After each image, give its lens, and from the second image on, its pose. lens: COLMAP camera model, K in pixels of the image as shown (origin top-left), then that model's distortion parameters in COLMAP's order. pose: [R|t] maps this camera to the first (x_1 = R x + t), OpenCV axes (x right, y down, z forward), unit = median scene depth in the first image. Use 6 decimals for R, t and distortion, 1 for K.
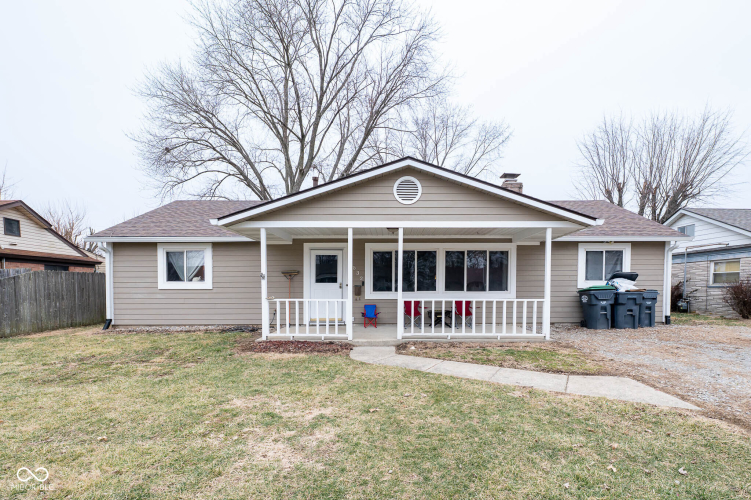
lens RADIAL K [[331.0, 0, 417.7], [0, 331.0, 297.9], [0, 0, 1]] dist [-0.011831, 0.002009]
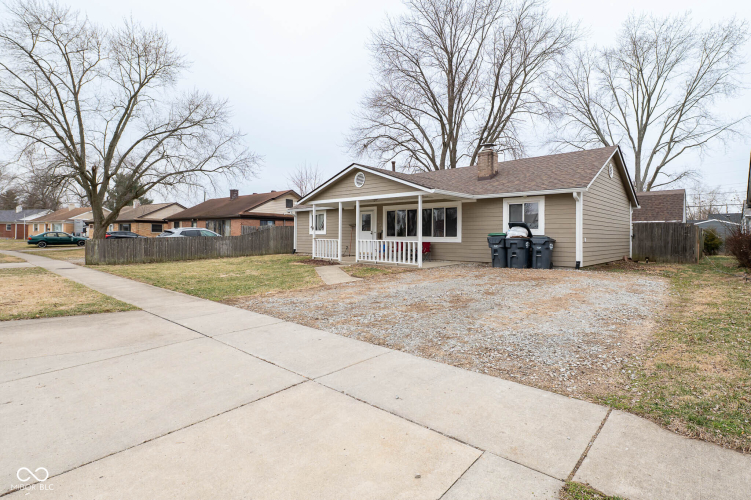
lens RADIAL K [[359.8, 0, 440.3], [0, 359.8, 234.4], [0, 0, 1]] dist [-0.009120, 0.000347]
pose [[0.787546, 0.003399, -0.616246, 1.134832], [-0.028417, 0.999121, -0.030806, 0.015838], [0.615600, 0.041773, 0.786951, -0.196245]]
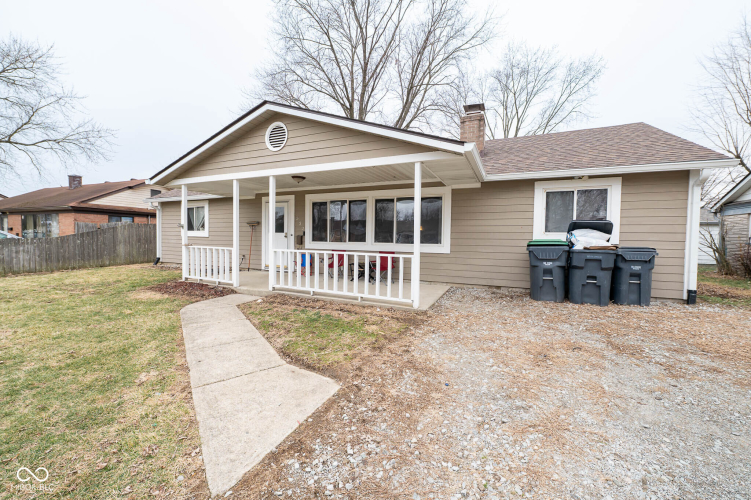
lens RADIAL K [[296.5, 0, 390.1], [0, 296.5, 246.9], [0, 0, 1]] dist [-0.007958, -0.000260]
pose [[0.911041, 0.027535, -0.411396, 0.469953], [-0.029132, 0.999573, 0.002390, -0.011961], [0.411286, 0.009807, 0.911453, 0.262471]]
